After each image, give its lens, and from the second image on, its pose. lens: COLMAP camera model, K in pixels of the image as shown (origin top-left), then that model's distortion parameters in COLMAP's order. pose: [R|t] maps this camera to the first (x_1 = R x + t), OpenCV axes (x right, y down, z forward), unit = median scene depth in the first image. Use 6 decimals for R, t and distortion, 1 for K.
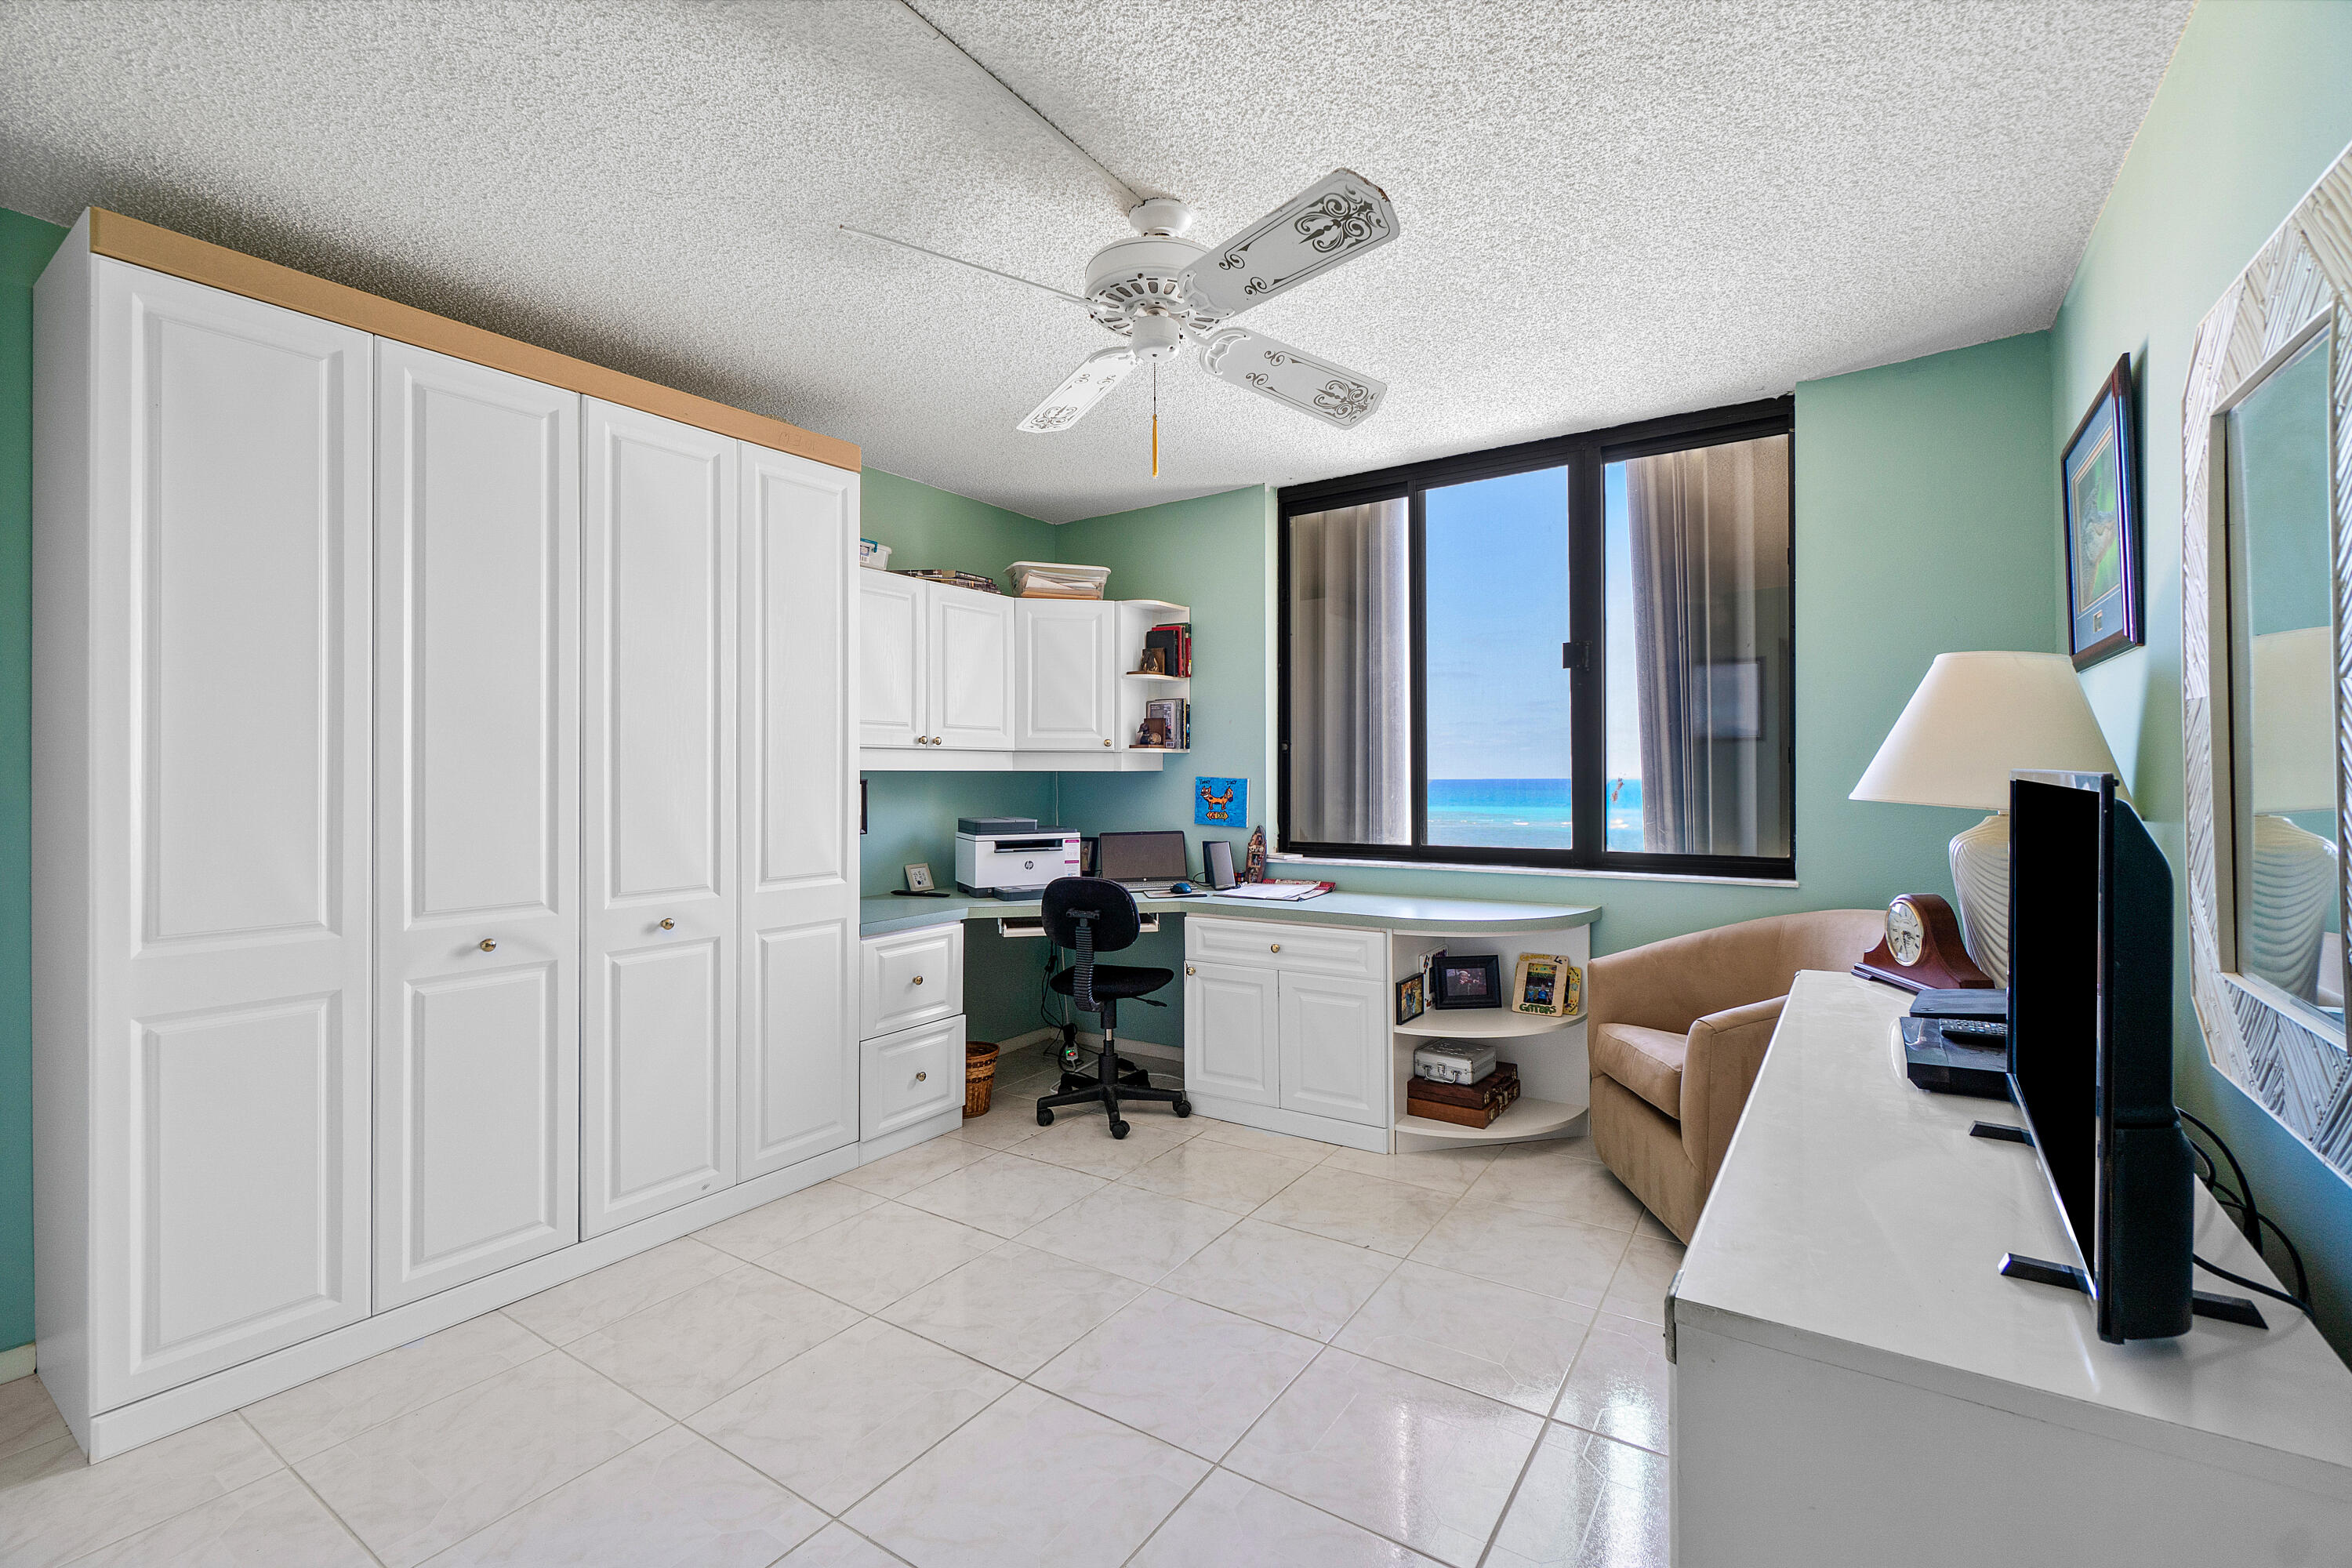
lens RADIAL K [[1019.6, 0, 1184.1], [0, 1019.6, 768.3], [0, 0, 1]] dist [-0.005022, -0.000406]
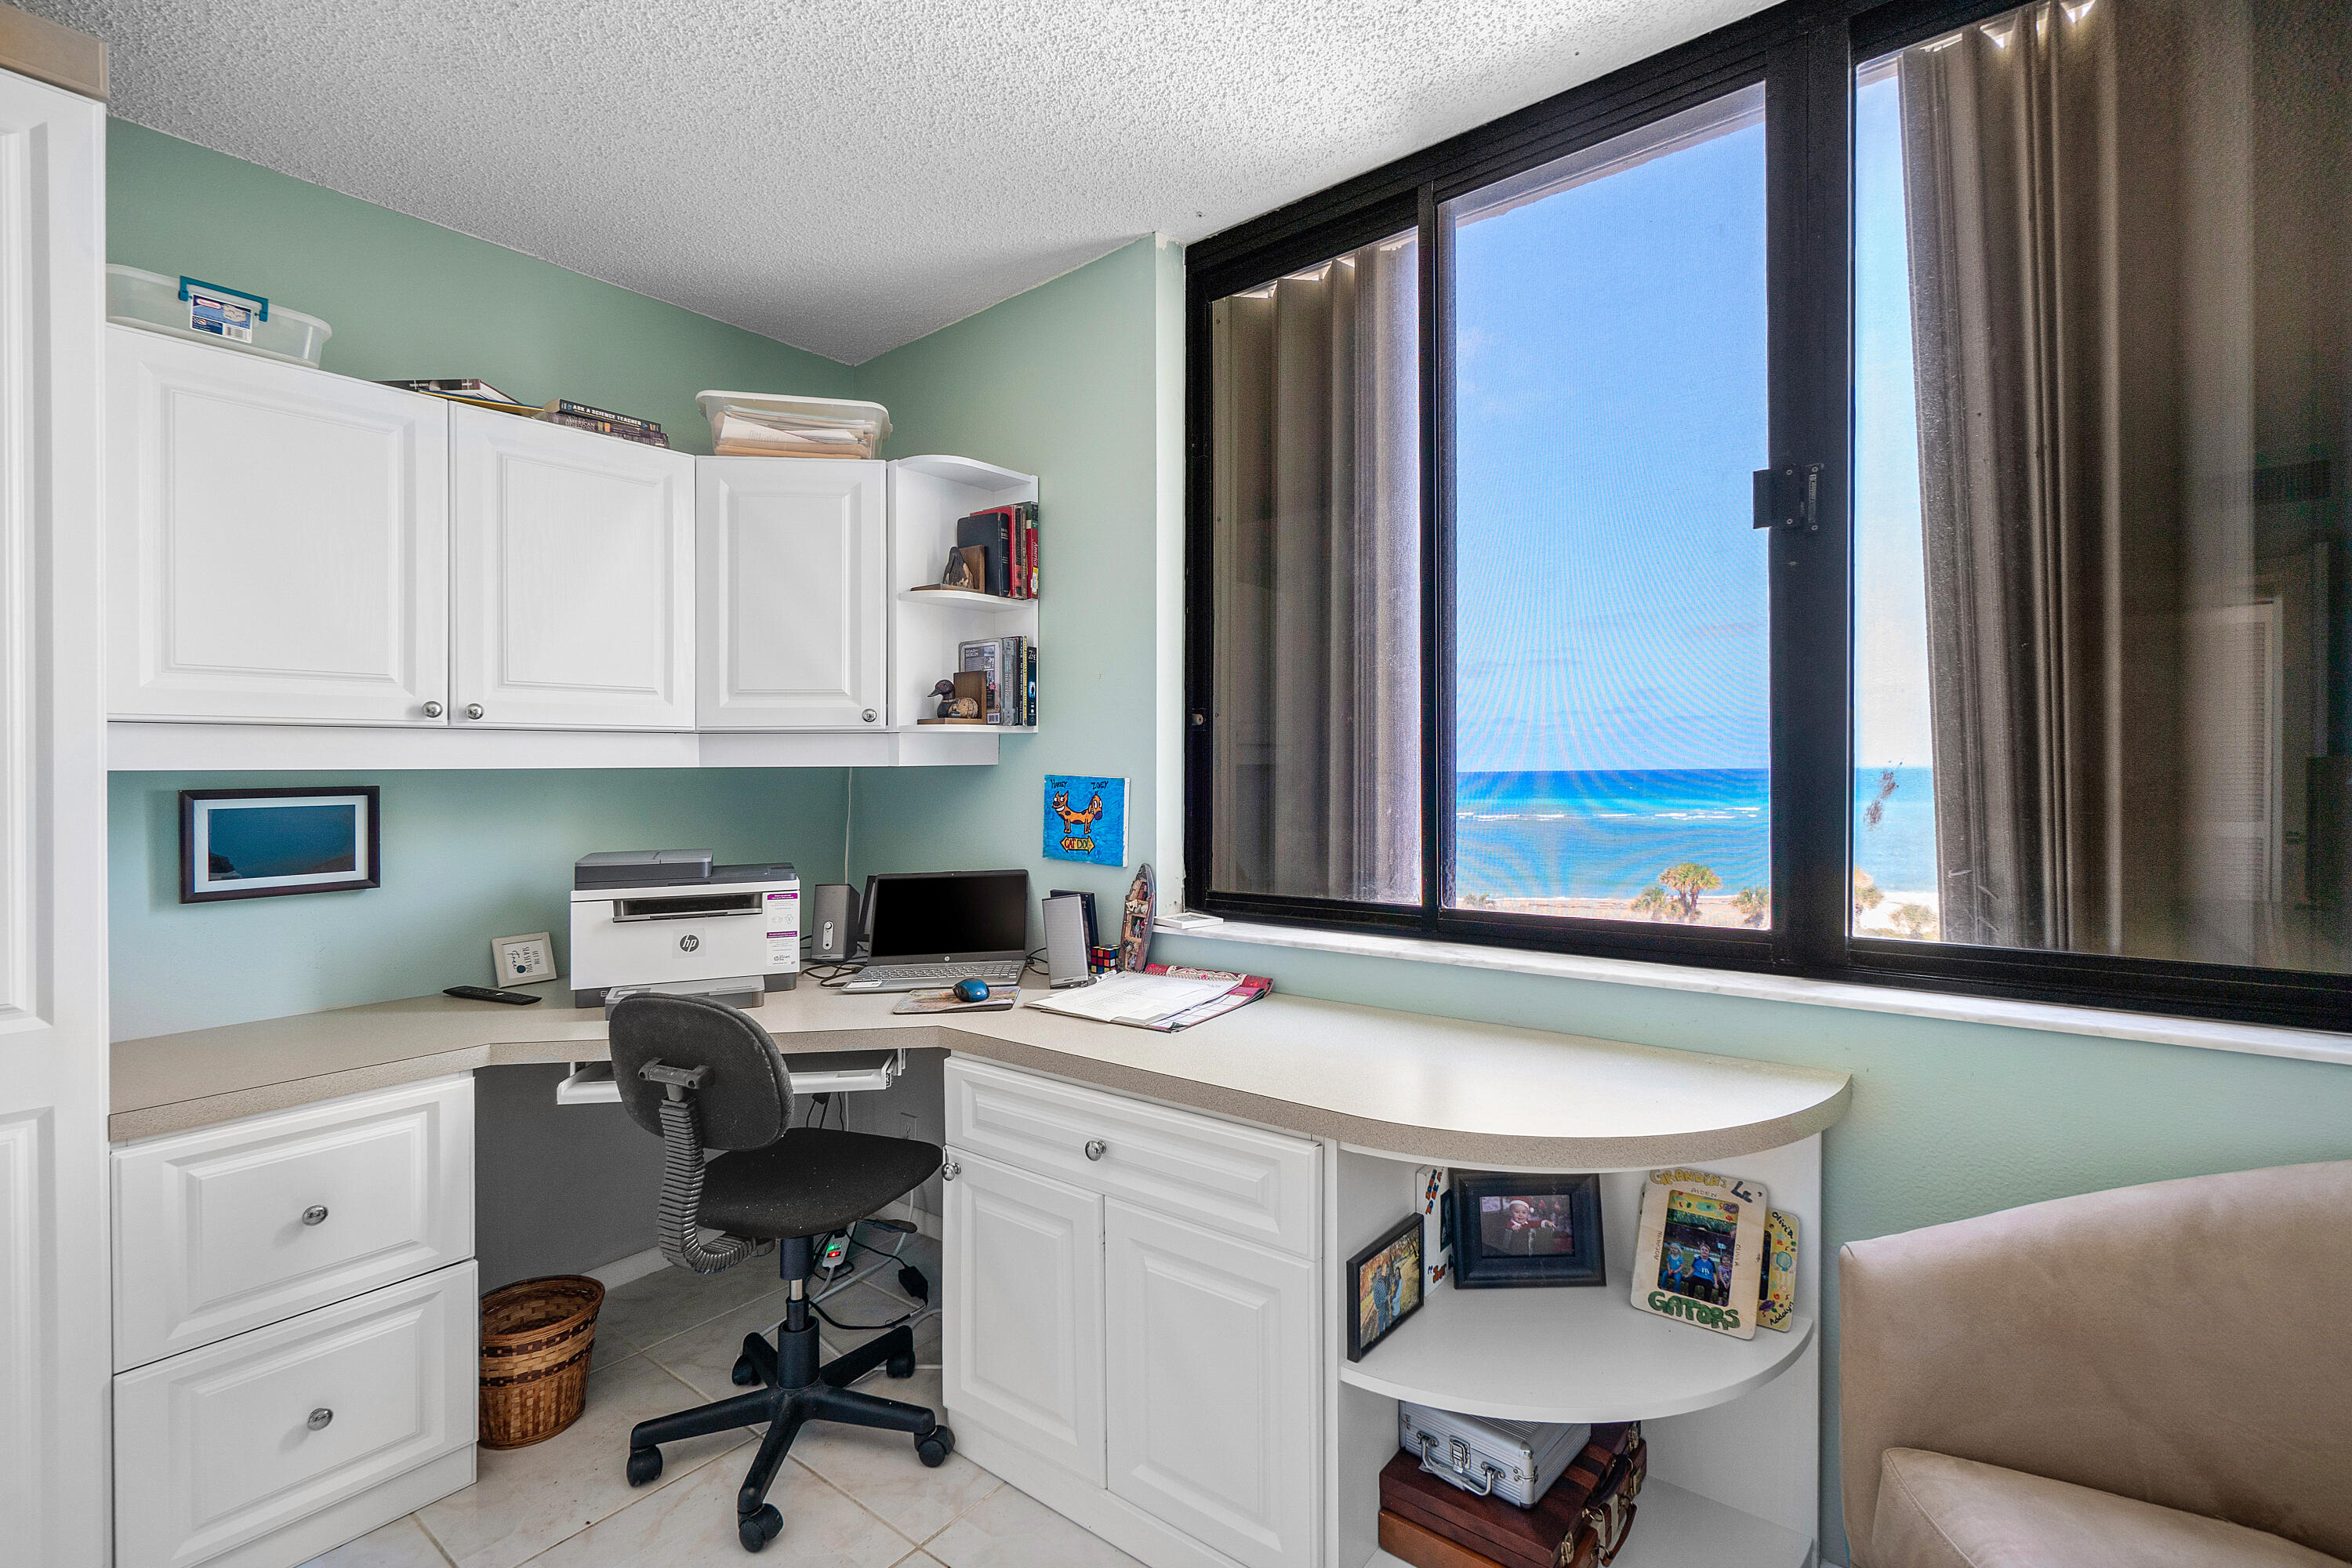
lens RADIAL K [[1019.6, 0, 1163.3], [0, 1019.6, 795.3], [0, 0, 1]] dist [-0.005022, -0.000406]
pose [[0.993846, -0.005415, -0.110641, 0.162466], [0.009104, 0.999418, 0.032865, 0.001939], [0.110399, -0.033670, 0.993317, 0.521315]]
